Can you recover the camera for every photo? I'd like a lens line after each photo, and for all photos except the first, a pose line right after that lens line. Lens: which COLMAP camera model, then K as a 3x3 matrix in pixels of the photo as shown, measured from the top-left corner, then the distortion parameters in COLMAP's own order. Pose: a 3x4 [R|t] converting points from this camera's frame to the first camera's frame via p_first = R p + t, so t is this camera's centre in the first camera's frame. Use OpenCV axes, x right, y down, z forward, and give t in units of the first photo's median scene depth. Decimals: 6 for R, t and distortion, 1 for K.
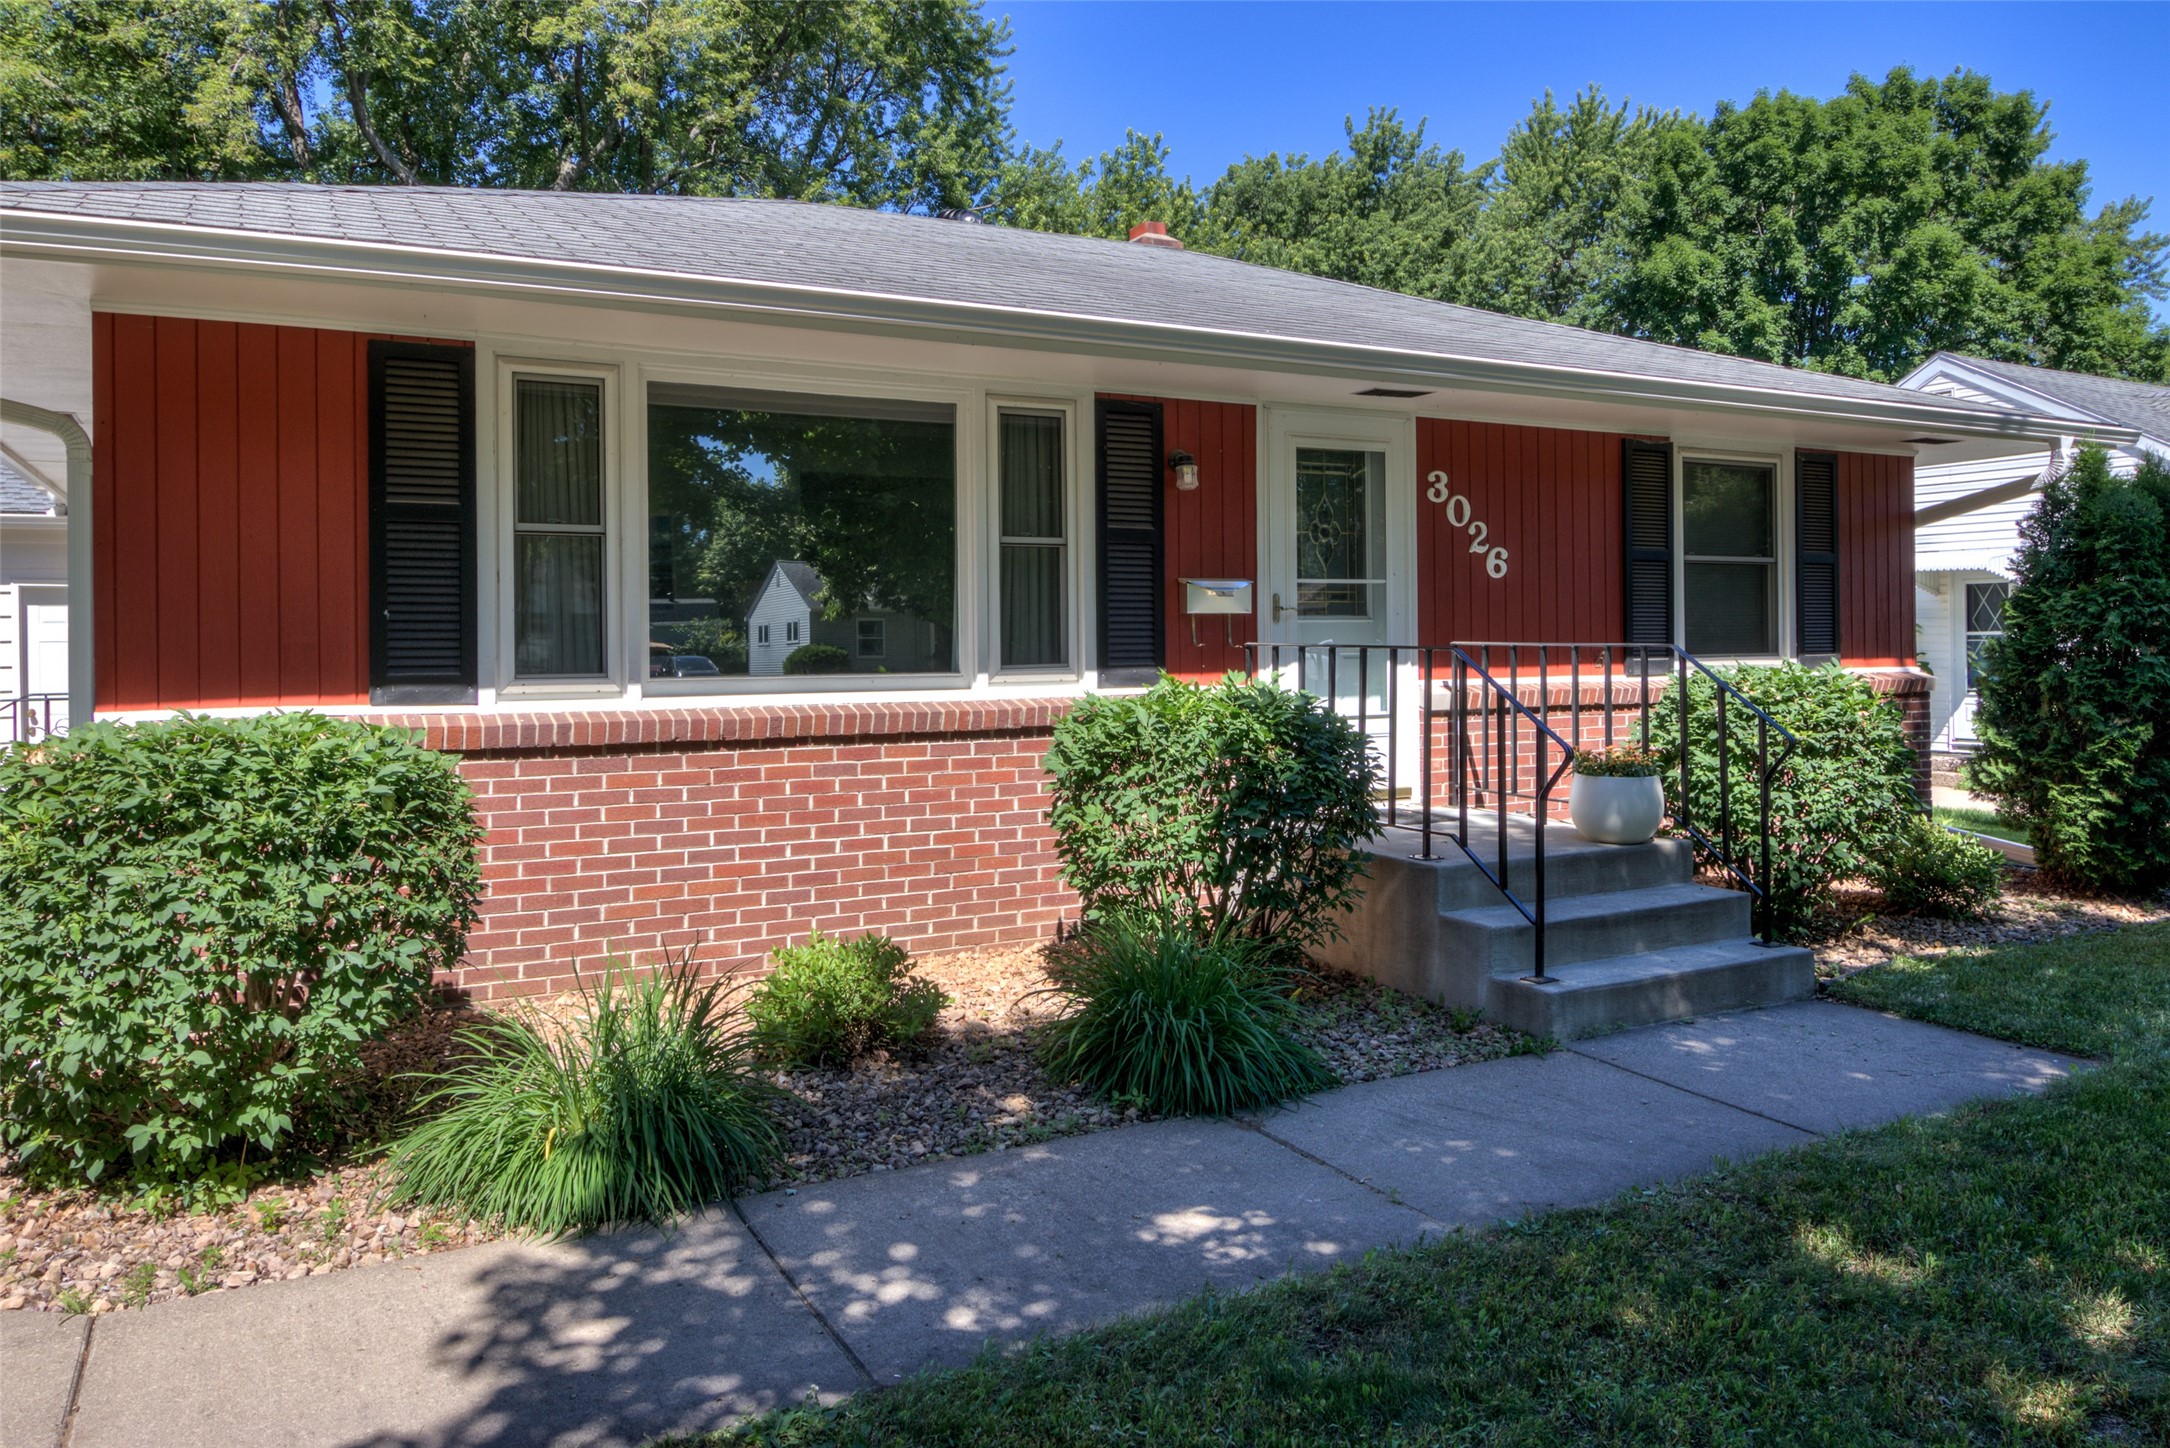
lens RADIAL K [[1517.6, 0, 1077.7], [0, 1517.6, 664.3], [0, 0, 1]] dist [-0.000248, -0.023511]
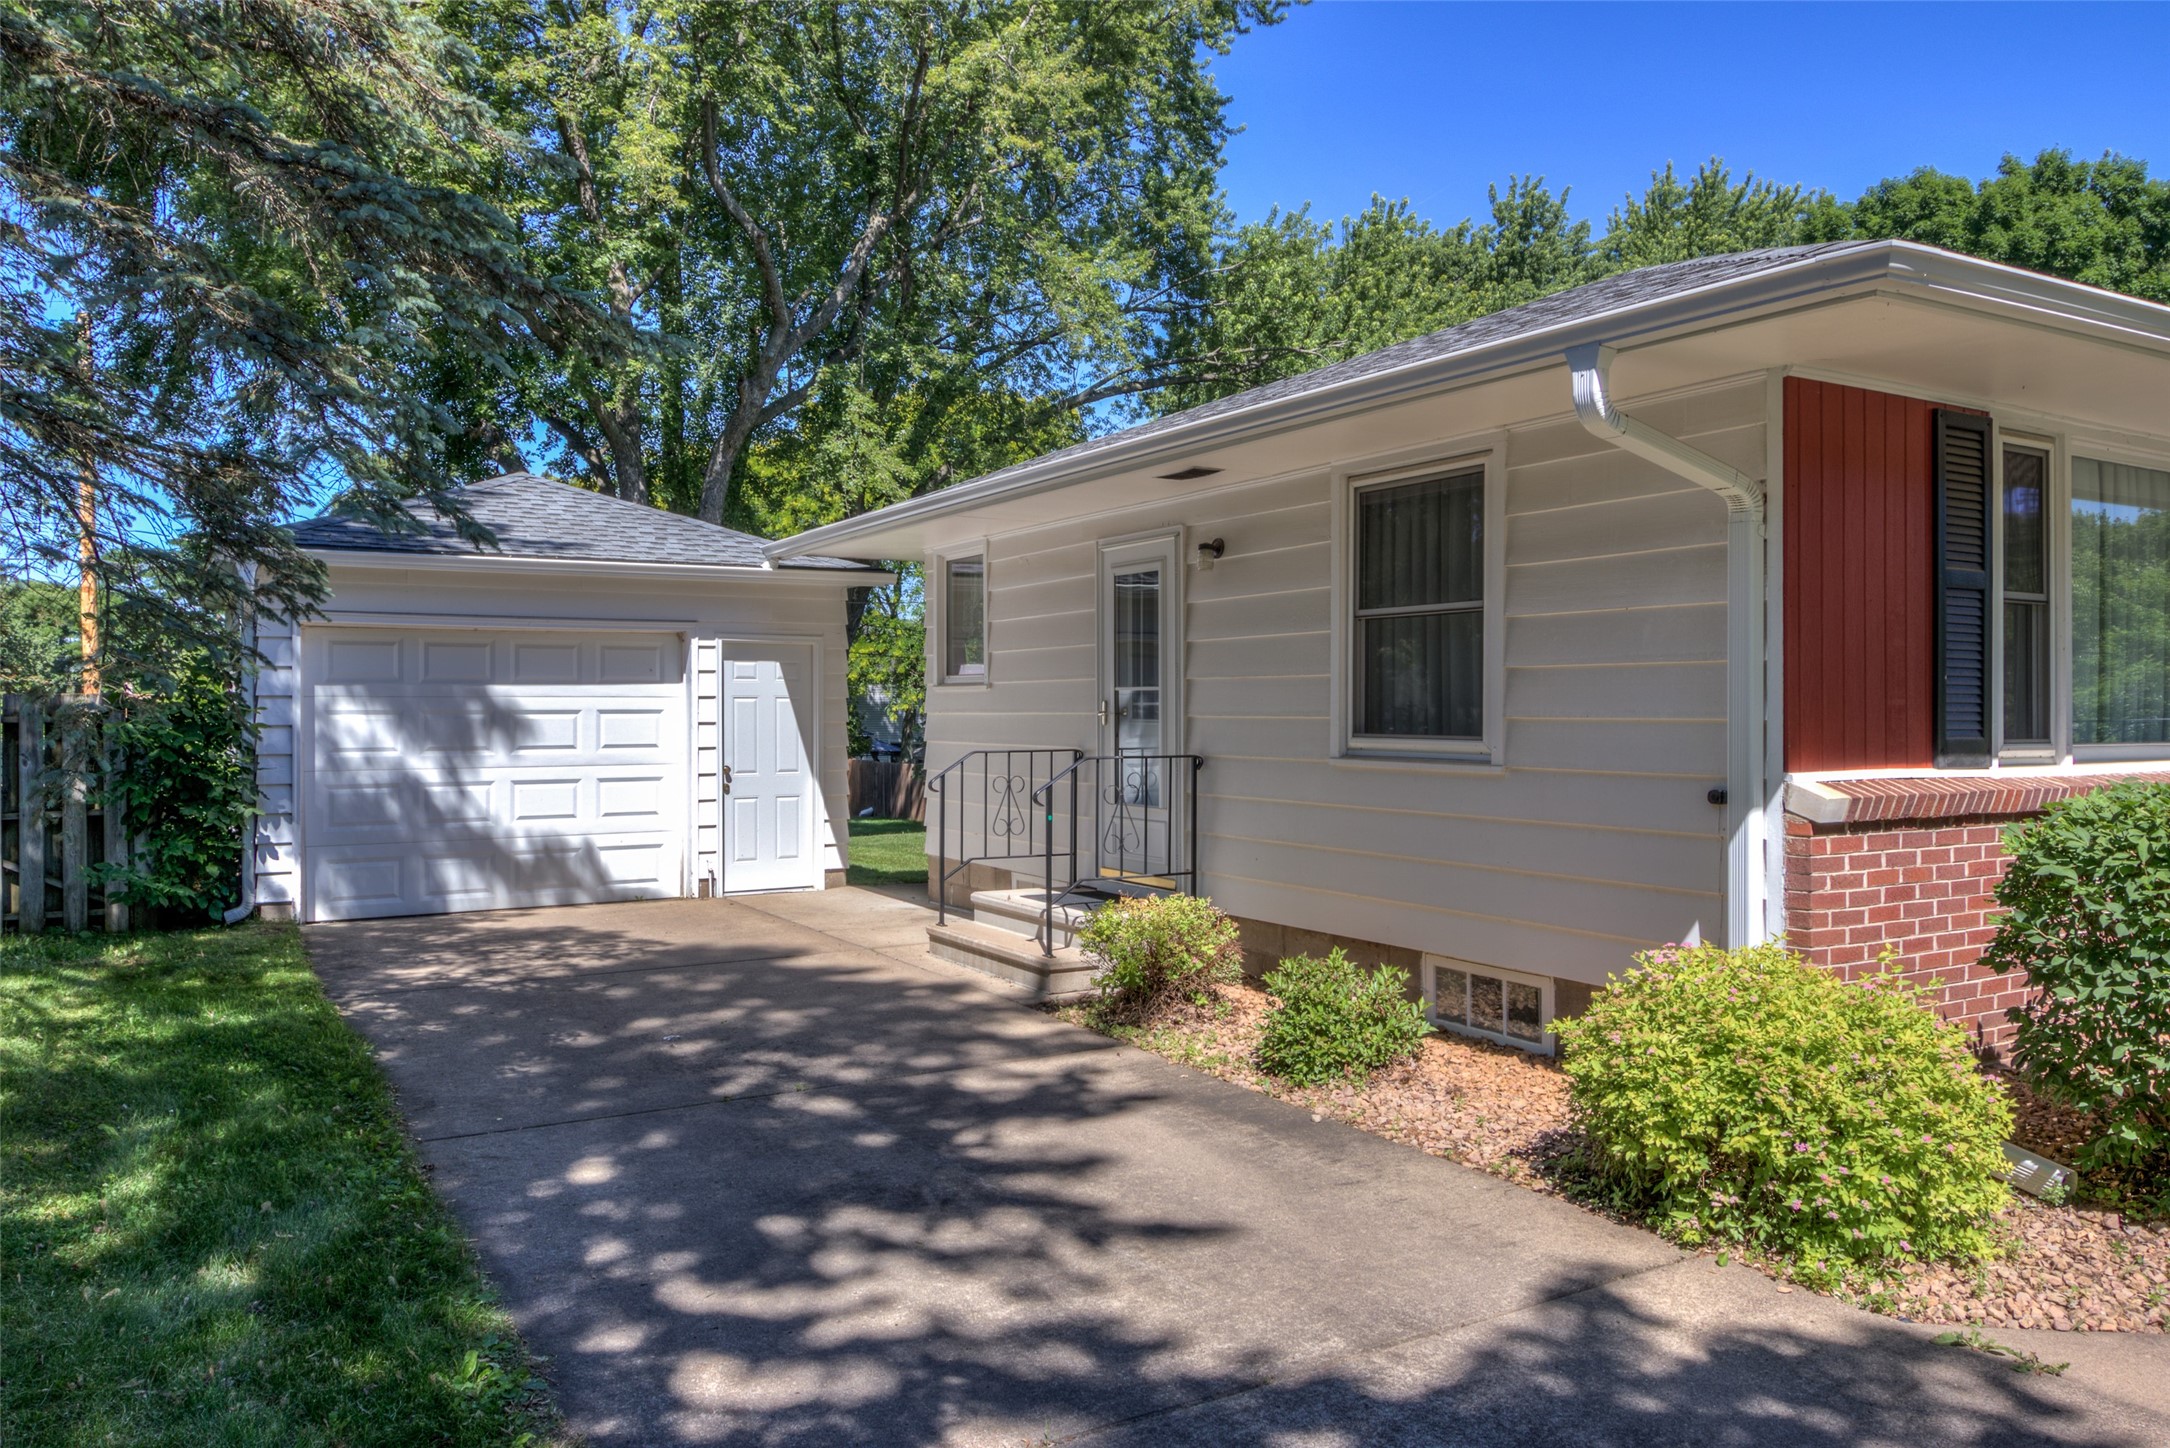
lens RADIAL K [[1517.6, 0, 1083.7], [0, 1517.6, 738.5], [0, 0, 1]] dist [-0.000248, -0.023511]
pose [[0.999339, 0.009159, 0.035169, -0.728523], [-0.009448, 0.999923, 0.008055, 0.001991], [-0.035092, -0.008382, 0.999349, 0.012811]]
